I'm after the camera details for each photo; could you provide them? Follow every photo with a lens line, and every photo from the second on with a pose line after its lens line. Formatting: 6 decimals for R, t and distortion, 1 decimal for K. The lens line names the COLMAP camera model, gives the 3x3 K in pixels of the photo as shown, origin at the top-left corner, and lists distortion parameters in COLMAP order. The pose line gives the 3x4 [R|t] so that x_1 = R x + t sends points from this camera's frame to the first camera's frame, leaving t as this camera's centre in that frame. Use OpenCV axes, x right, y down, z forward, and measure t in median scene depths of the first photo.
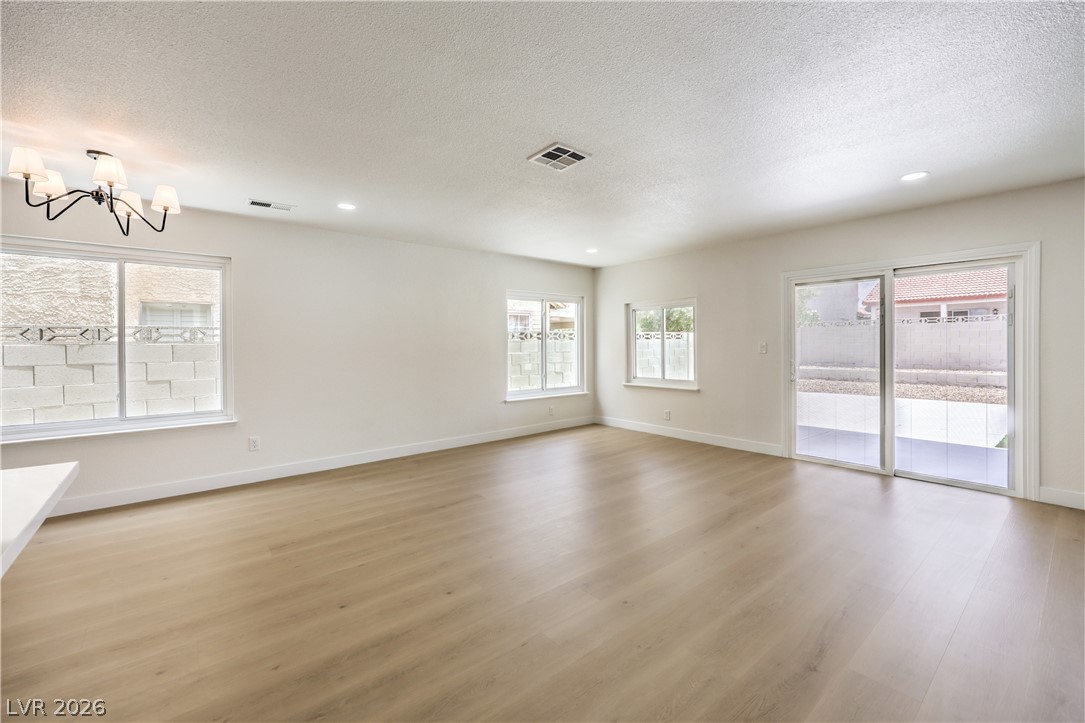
lens RADIAL K [[448.8, 0, 553.0], [0, 448.8, 347.5], [0, 0, 1]] dist [-0.001675, -0.000208]
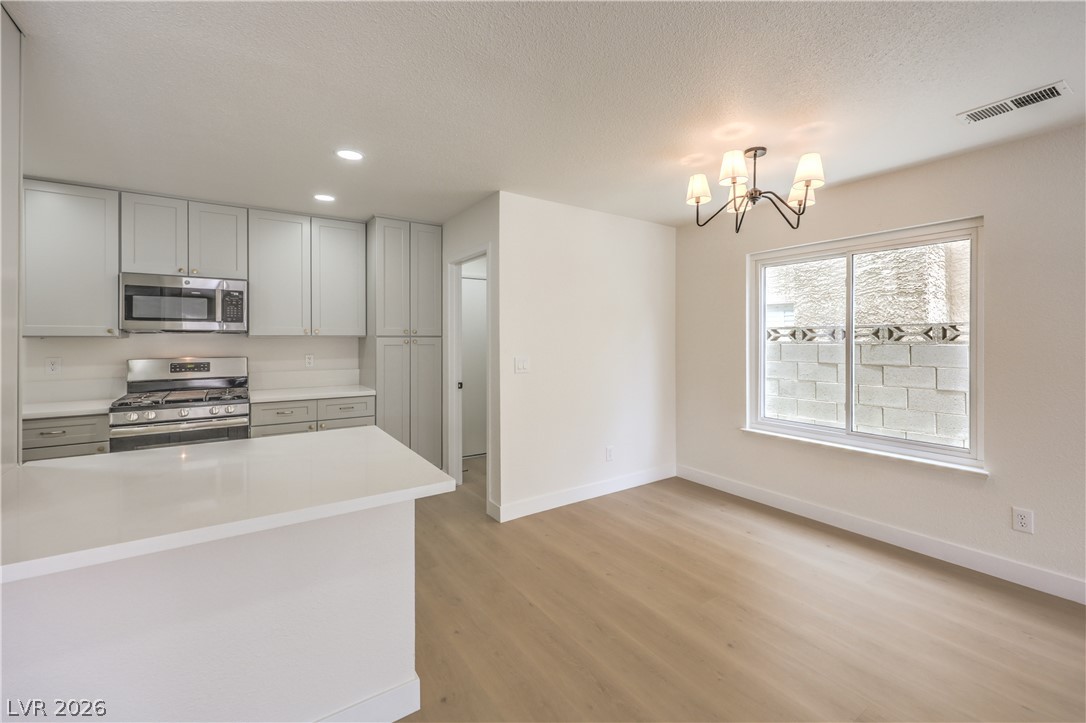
lens RADIAL K [[449.6, 0, 546.2], [0, 449.6, 339.5], [0, 0, 1]] dist [-0.000906, -0.000311]
pose [[-0.104842, 0.009887, -0.994440, -0.011656], [-0.002314, 0.999945, 0.010186, -0.022649], [0.994486, 0.003369, -0.104813, 0.357632]]
